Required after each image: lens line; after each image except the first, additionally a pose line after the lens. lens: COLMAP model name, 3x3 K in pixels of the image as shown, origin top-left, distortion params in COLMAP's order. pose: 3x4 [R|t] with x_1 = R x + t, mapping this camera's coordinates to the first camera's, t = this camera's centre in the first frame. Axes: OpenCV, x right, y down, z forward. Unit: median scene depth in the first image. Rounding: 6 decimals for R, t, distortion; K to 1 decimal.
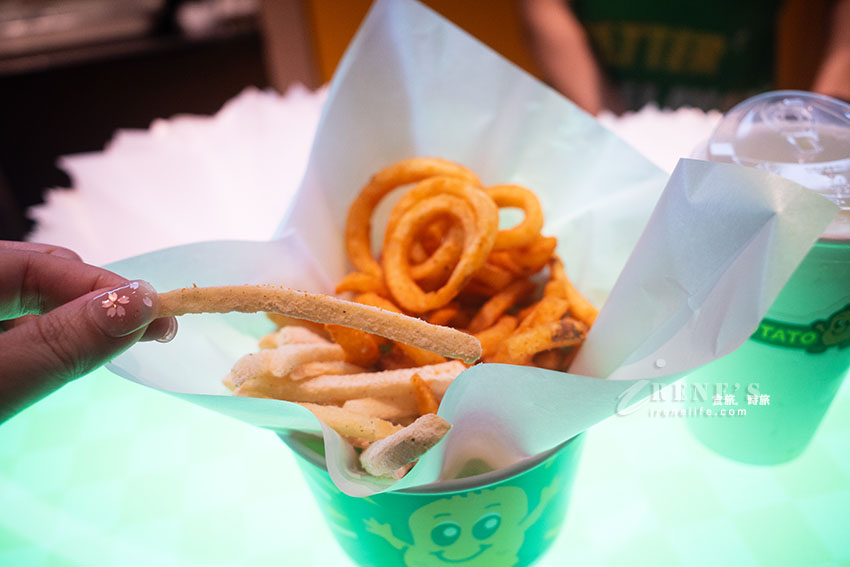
lens RADIAL K [[693.2, 0, 425.5], [0, 693.2, 270.5], [0, 0, 1]] dist [-0.056588, 0.062118]
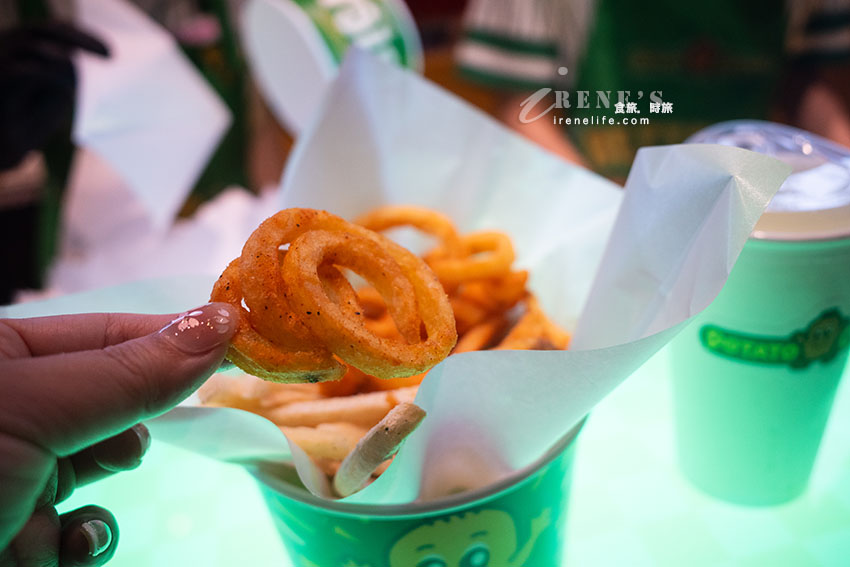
lens RADIAL K [[693.2, 0, 420.3], [0, 693.2, 270.9], [0, 0, 1]] dist [-0.056588, 0.062118]
pose [[0.999004, -0.038912, 0.021861, 0.011630], [0.042369, 0.980787, -0.190423, 0.155466], [-0.014031, 0.191159, 0.981459, 0.018694]]
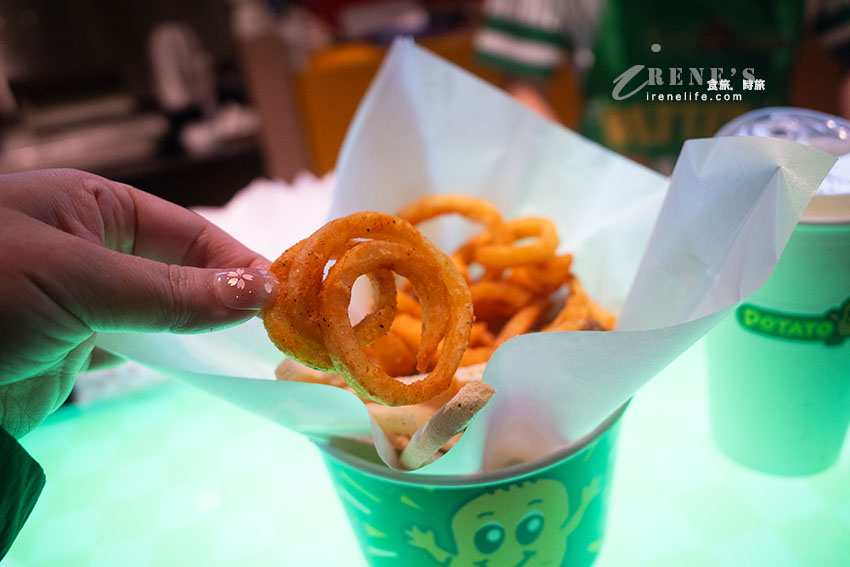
lens RADIAL K [[693.2, 0, 422.0], [0, 693.2, 278.1], [0, 0, 1]] dist [-0.056588, 0.062118]
pose [[0.998522, -0.054314, 0.002114, -0.047835], [0.053991, 0.986604, -0.153939, 0.154686], [0.006275, 0.153826, 0.988078, -0.038753]]
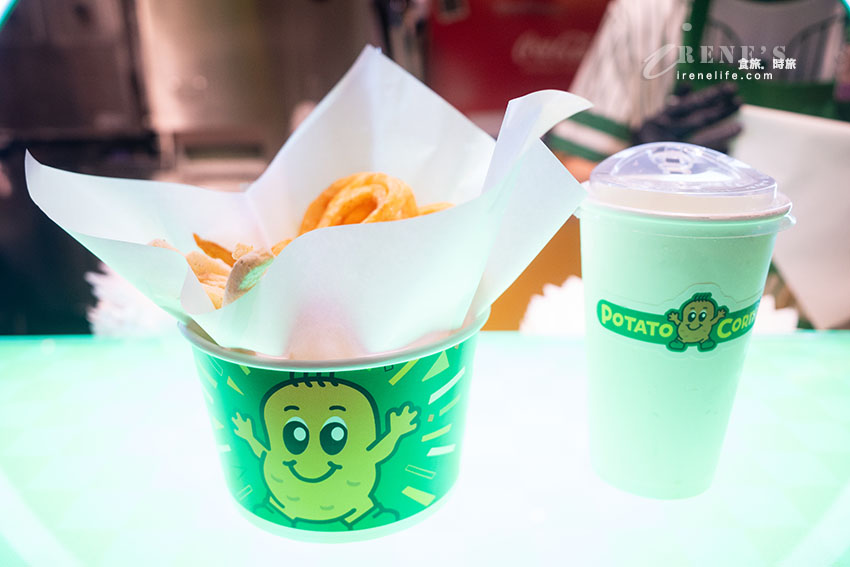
lens RADIAL K [[693.2, 0, 445.1], [0, 693.2, 296.2], [0, 0, 1]] dist [-0.056588, 0.062118]
pose [[0.981328, 0.125714, -0.145571, 0.383211], [-0.163533, 0.943747, -0.287401, 0.434932], [0.101252, 0.305841, 0.946684, -0.086446]]
